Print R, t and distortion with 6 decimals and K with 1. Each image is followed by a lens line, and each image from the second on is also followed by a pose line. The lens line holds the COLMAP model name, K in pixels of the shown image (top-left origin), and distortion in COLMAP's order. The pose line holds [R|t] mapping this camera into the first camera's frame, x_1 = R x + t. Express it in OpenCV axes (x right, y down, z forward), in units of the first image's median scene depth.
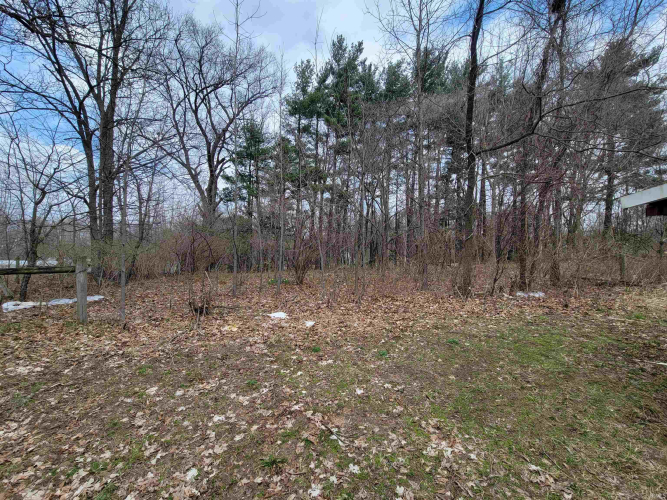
lens RADIAL K [[290.5, 0, 331.7], [0, 290.5, 252.1], [0, 0, 1]] dist [0.000712, -0.000434]
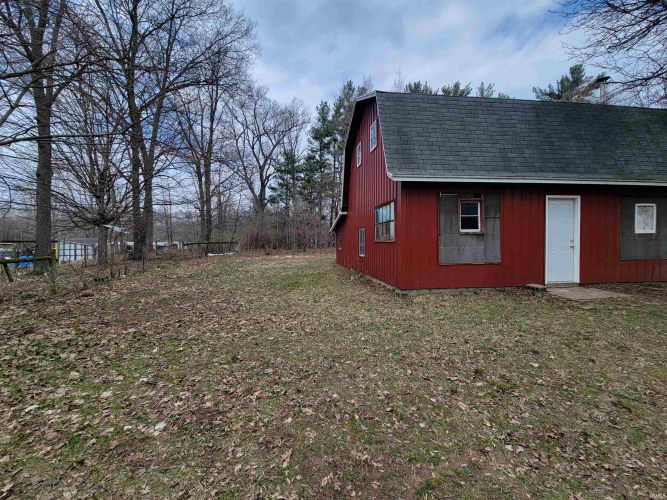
lens RADIAL K [[290.5, 0, 331.7], [0, 290.5, 252.1], [0, 0, 1]] dist [0.000712, -0.000434]
pose [[0.988925, 0.009569, -0.148107, 0.157423], [-0.000483, 0.998122, 0.061261, -0.017424], [0.148415, -0.060511, 0.987072, -0.419516]]
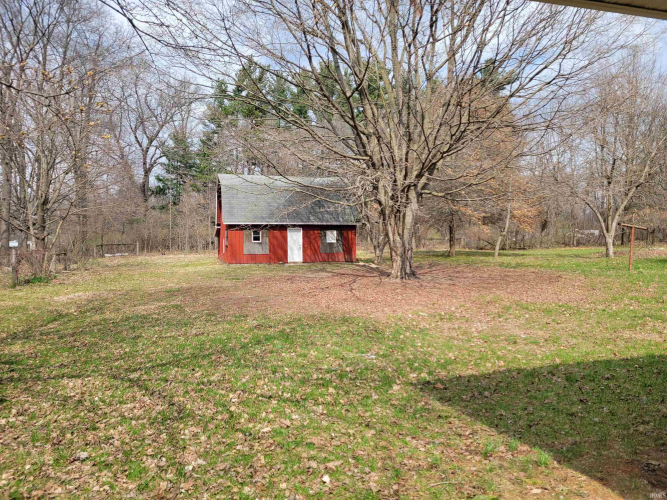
lens RADIAL K [[504.7, 0, 333.5], [0, 504.7, 250.0], [0, 0, 1]] dist [0.002808, 0.000635]
pose [[0.999929, 0.006403, 0.010043, 0.352960], [-0.006868, 0.998871, 0.046997, -0.048730], [-0.009731, -0.047063, 0.998845, -1.125279]]
